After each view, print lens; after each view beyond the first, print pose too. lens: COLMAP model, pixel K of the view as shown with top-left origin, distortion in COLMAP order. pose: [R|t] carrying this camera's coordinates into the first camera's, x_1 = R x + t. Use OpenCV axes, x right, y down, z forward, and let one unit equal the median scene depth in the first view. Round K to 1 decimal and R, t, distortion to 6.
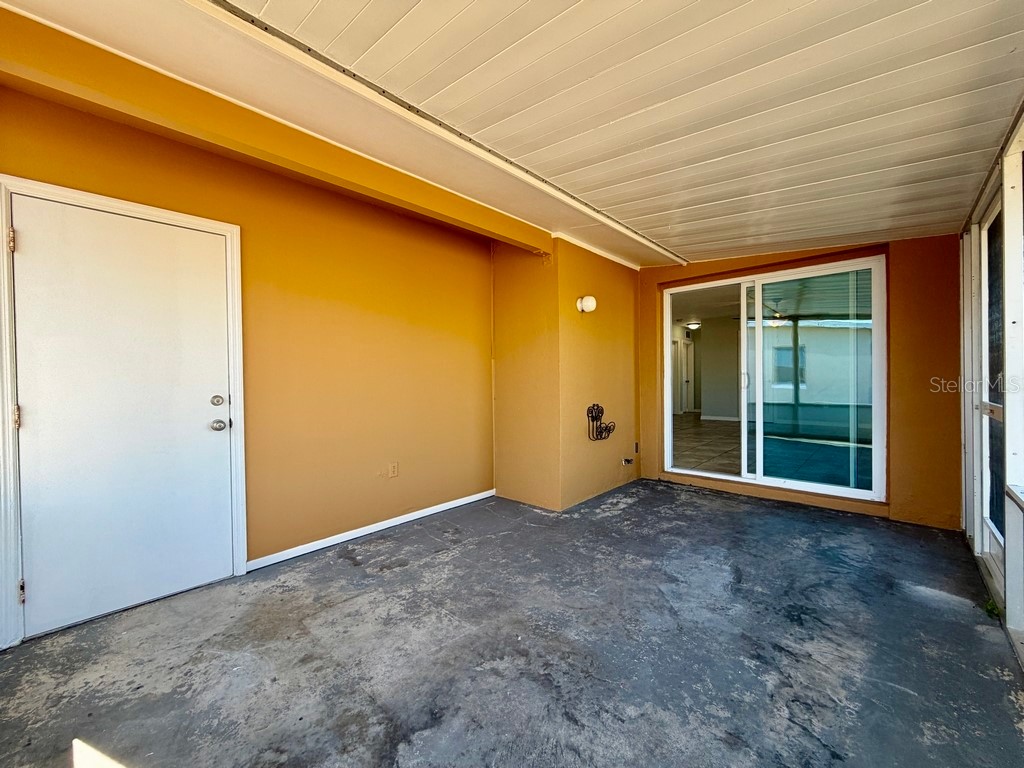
lens RADIAL K [[407.8, 0, 509.3], [0, 407.8, 383.3], [0, 0, 1]] dist [-0.000114, 0.000333]
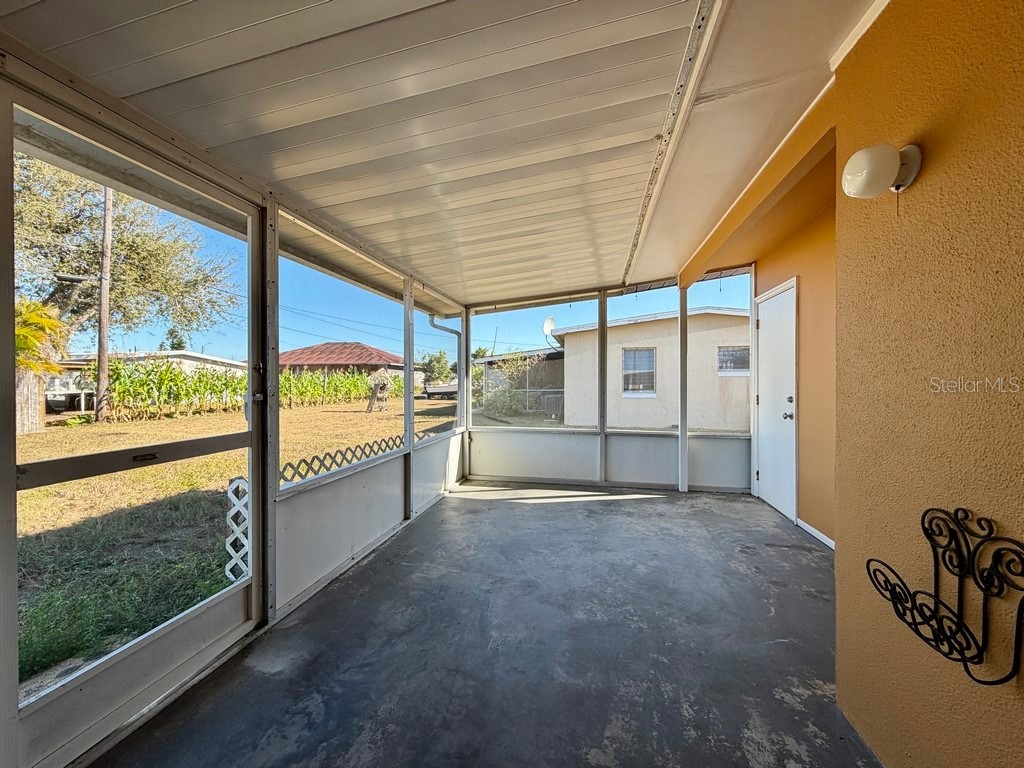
lens RADIAL K [[407.8, 0, 509.3], [0, 407.8, 383.3], [0, 0, 1]] dist [-0.000114, 0.000333]
pose [[-0.854007, 0.018644, -0.519927, 1.009225], [0.008992, 0.999737, 0.021080, -0.062044], [0.520183, 0.013327, -0.853951, 1.865468]]
